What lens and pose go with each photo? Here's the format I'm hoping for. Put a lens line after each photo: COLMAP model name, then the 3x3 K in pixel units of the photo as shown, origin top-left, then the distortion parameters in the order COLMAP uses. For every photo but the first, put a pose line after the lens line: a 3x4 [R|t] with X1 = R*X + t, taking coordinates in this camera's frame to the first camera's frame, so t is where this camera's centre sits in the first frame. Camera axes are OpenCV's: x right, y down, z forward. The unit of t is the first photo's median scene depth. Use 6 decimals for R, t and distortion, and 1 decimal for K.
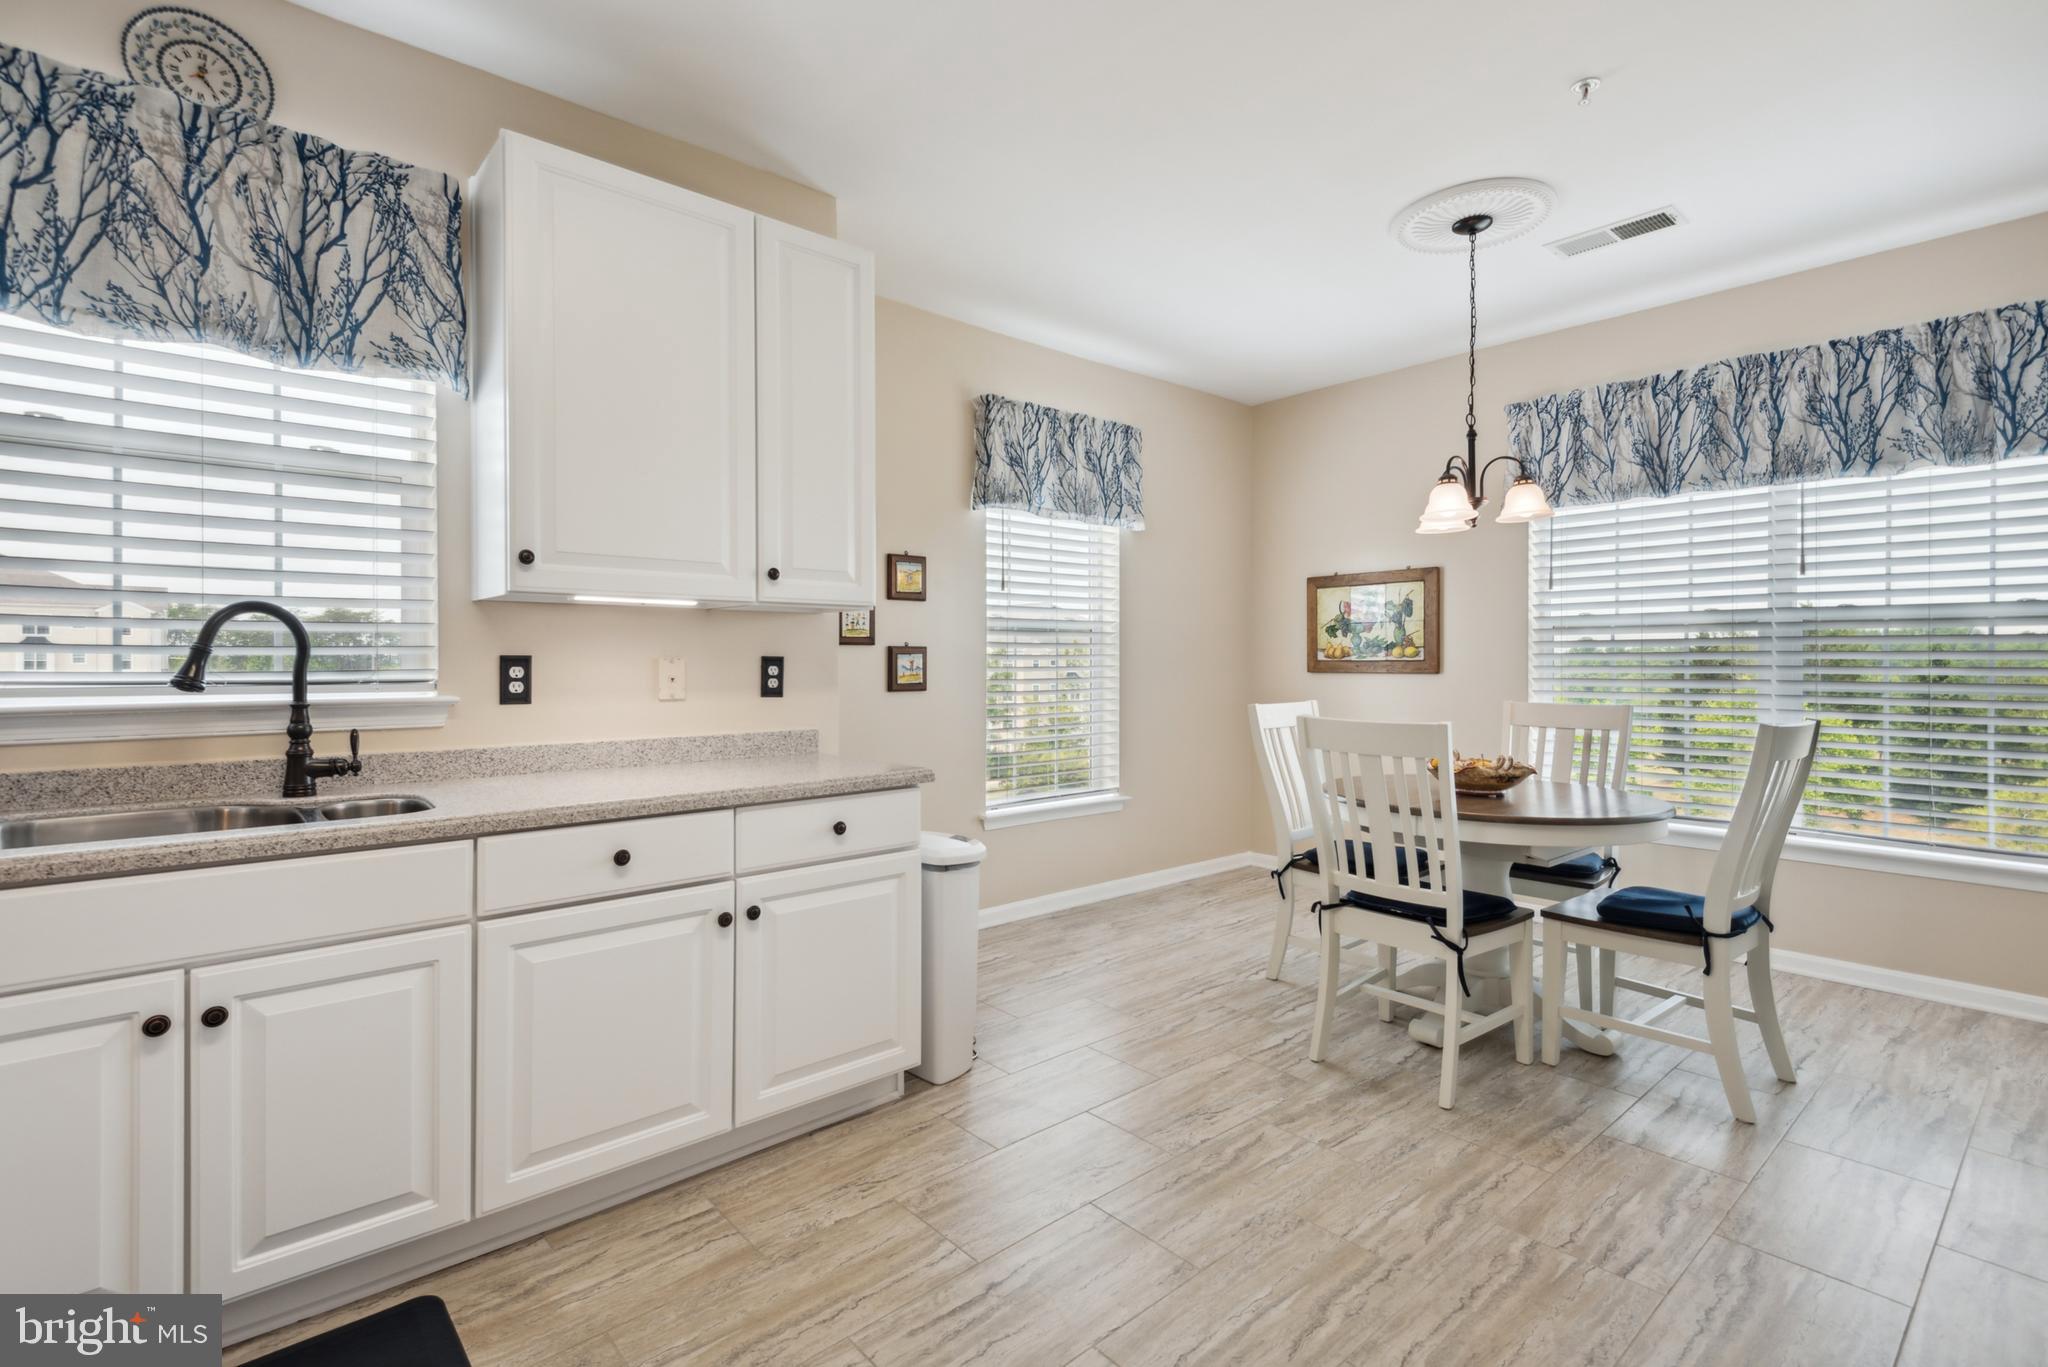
lens RADIAL K [[958.4, 0, 1024.7], [0, 958.4, 660.5], [0, 0, 1]] dist [0.030269, -0.012341]
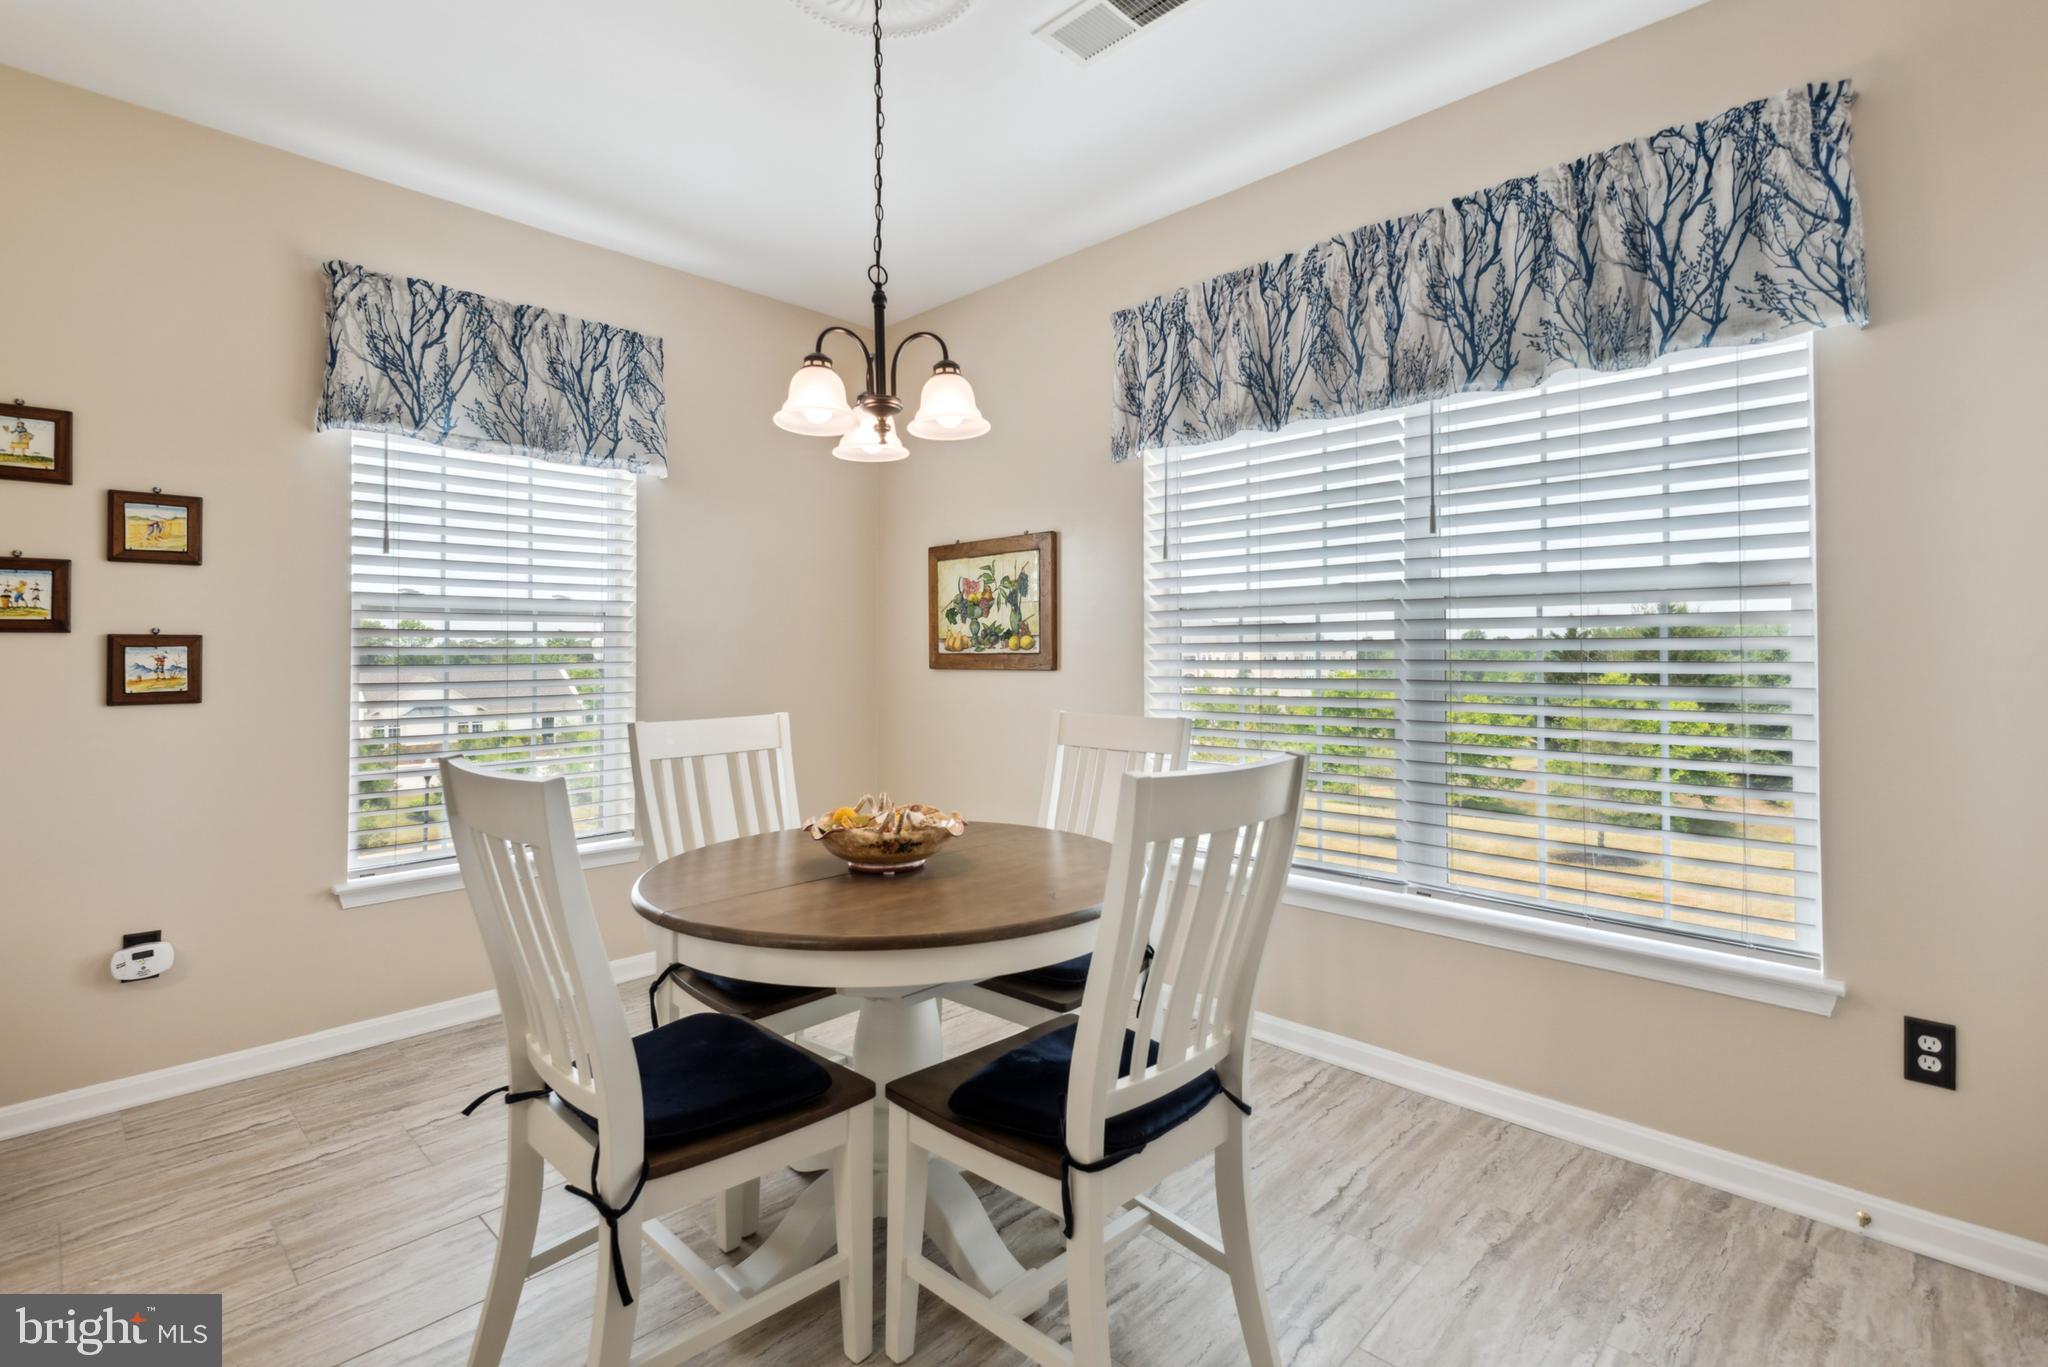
lens RADIAL K [[956.7, 0, 1020.1], [0, 956.7, 636.6], [0, 0, 1]] dist [0.084738, -0.066824]
pose [[0.995908, -0.001794, 0.090352, 0.417227], [0.003409, 0.999837, -0.017724, 0.000341], [-0.090305, 0.017960, 0.995752, 0.304404]]
